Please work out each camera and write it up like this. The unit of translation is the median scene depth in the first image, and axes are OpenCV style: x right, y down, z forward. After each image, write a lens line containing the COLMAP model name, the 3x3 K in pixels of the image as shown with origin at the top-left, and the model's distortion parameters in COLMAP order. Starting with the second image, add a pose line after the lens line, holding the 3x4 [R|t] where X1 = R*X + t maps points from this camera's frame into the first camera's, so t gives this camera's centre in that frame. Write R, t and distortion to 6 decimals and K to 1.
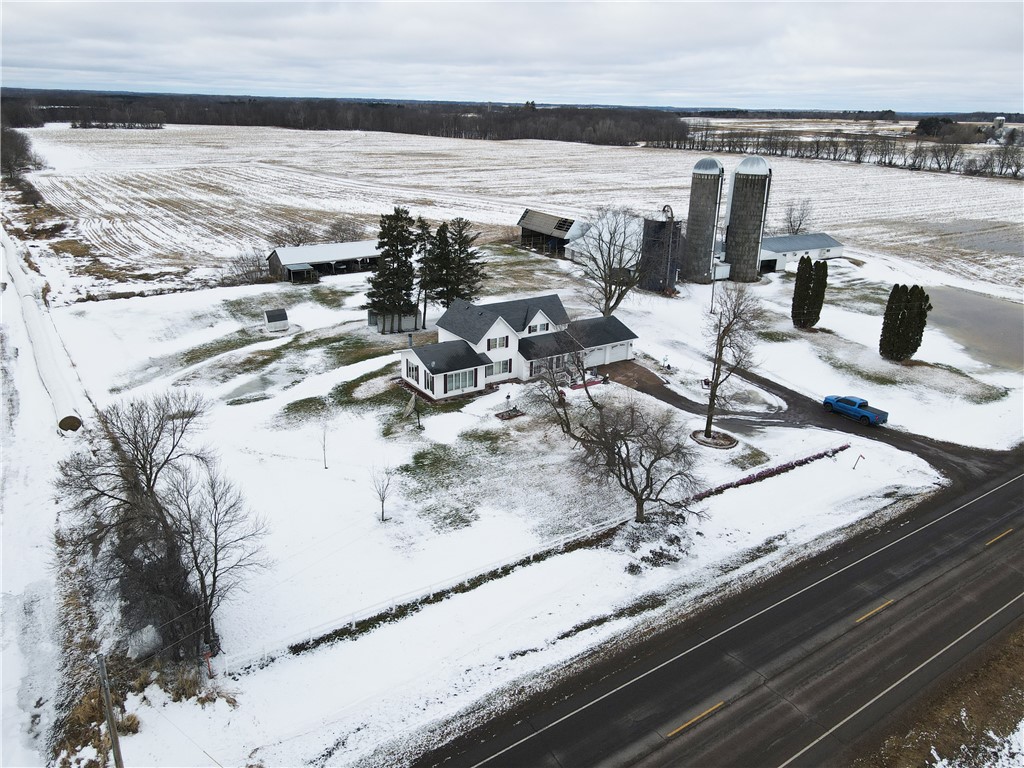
lens RADIAL K [[716.1, 0, 512.0], [0, 716.1, 384.0], [0, 0, 1]] dist [-0.000164, 0.000013]
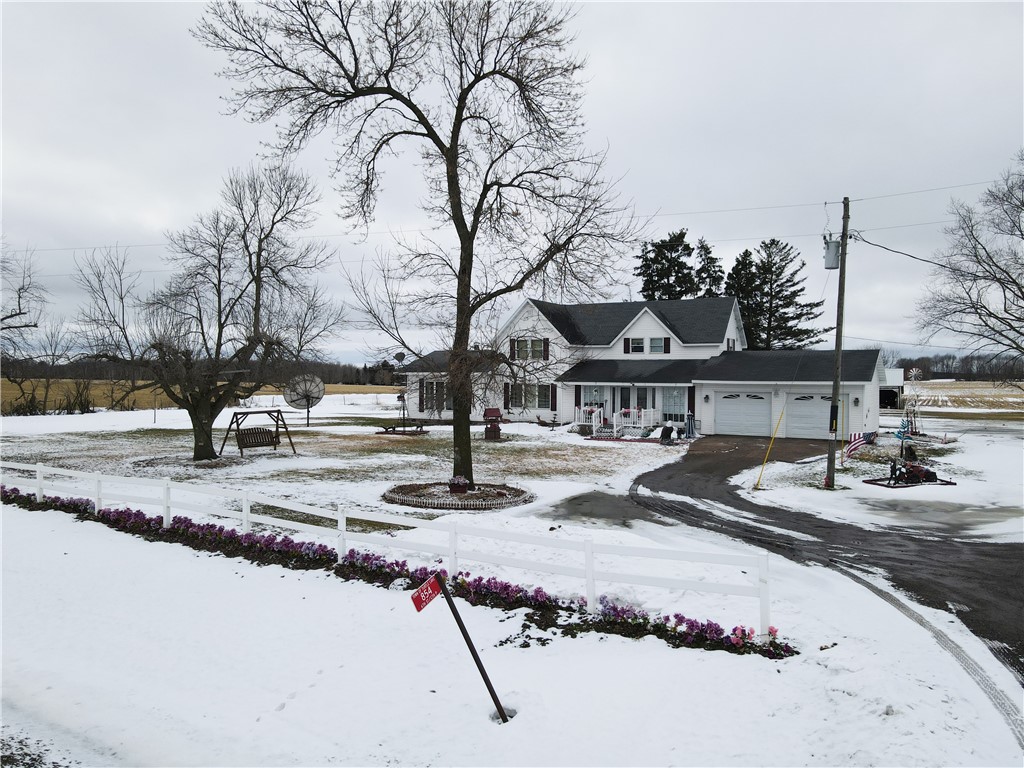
lens RADIAL K [[716.1, 0, 512.0], [0, 716.1, 384.0], [0, 0, 1]] dist [-0.000164, 0.000013]
pose [[0.461355, 0.004515, -0.887204, 0.447748], [-0.304564, 0.940026, -0.153593, 0.055966], [0.833302, 0.341072, 0.435061, 0.706708]]
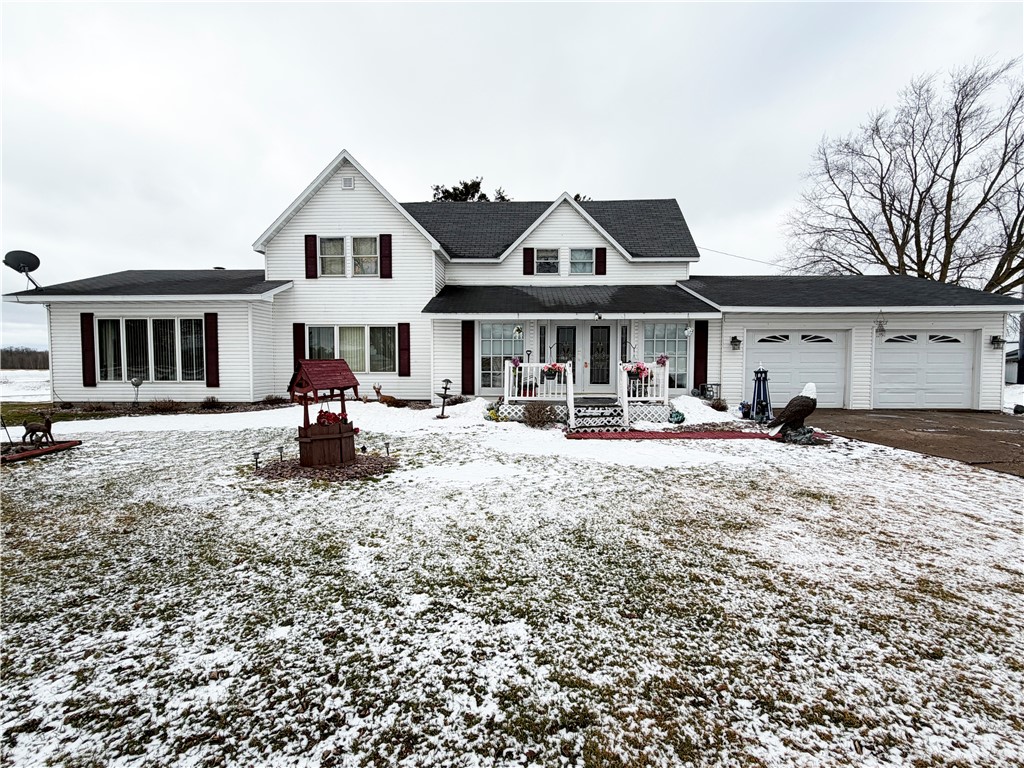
lens RADIAL K [[530.6, 0, 512.0], [0, 530.6, 384.0], [0, 0, 1]] dist [-0.002519, -0.000335]
pose [[0.820606, 0.011527, -0.571378, 0.146114], [-0.188922, 0.949059, -0.252181, 0.030468], [0.539365, 0.314887, 0.780981, 0.832313]]
